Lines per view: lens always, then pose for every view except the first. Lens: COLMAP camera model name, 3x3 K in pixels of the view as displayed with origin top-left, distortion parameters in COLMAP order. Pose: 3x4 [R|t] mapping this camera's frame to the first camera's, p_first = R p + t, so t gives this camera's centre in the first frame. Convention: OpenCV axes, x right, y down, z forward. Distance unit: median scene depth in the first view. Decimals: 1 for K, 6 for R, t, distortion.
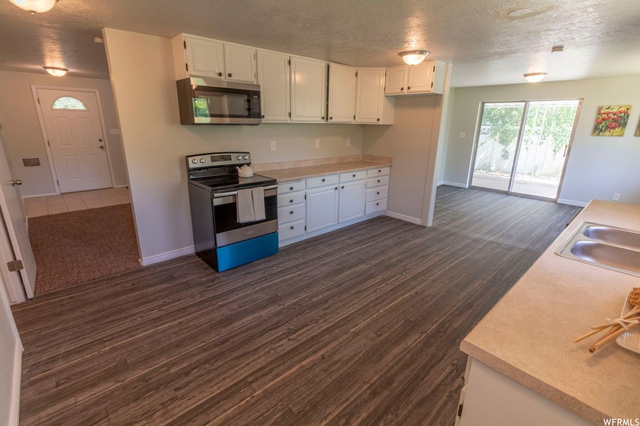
lens RADIAL K [[299.3, 0, 320.5], [0, 299.3, 212.7], [0, 0, 1]] dist [-0.000854, 0.000580]
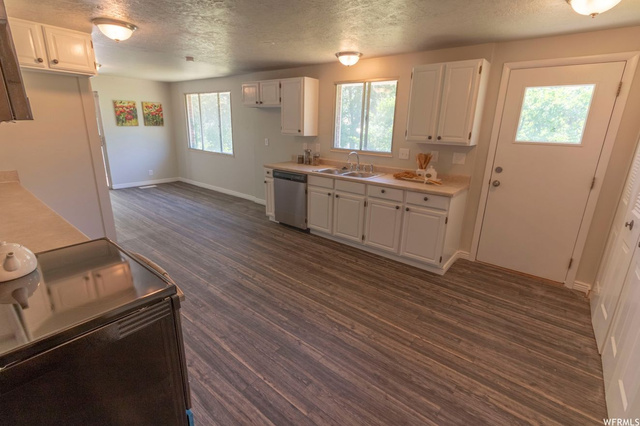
lens RADIAL K [[299.3, 0, 318.2], [0, 299.3, 212.7], [0, 0, 1]] dist [-0.000854, 0.000580]
pose [[-0.148312, -0.298169, 0.942920, -0.967491], [0.260726, 0.907943, 0.328118, -0.327059], [-0.953953, 0.294508, -0.056919, 1.067569]]
